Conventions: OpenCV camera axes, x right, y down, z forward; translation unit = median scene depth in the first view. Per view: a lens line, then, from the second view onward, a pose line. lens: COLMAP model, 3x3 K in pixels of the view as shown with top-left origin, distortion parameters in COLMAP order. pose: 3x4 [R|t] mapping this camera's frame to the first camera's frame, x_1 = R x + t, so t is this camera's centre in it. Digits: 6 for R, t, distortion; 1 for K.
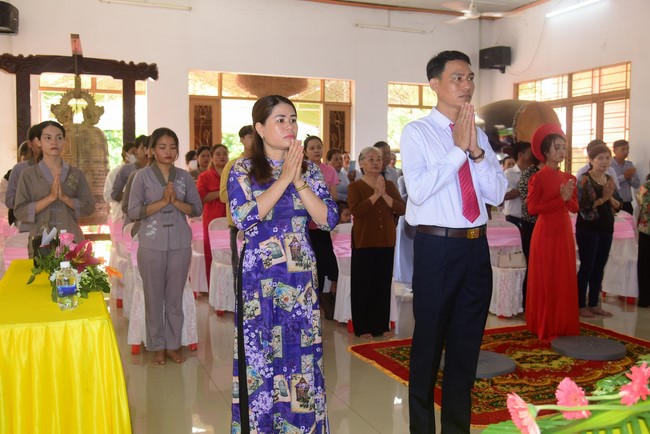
lens RADIAL K [[668.5, 0, 325.7], [0, 668.5, 189.5], [0, 0, 1]] dist [-0.004321, 0.010779]
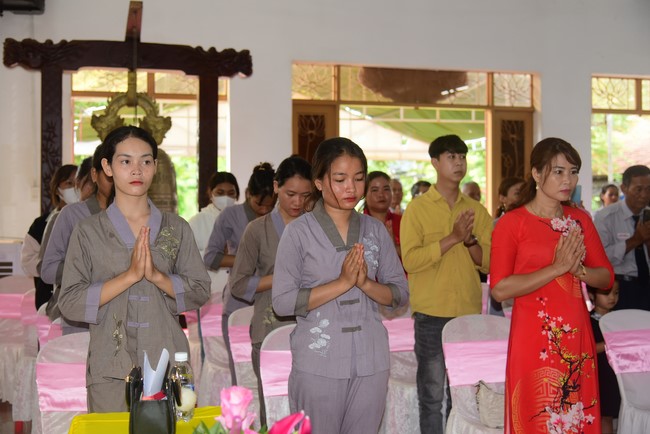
lens RADIAL K [[881.2, 0, 325.0], [0, 881.2, 217.0], [0, 0, 1]] dist [-0.008553, -0.007501]
pose [[0.994663, -0.009189, -0.102767, -0.086550], [0.007113, 0.999764, -0.020547, -0.008520], [0.102932, 0.019706, 0.994493, 0.150911]]
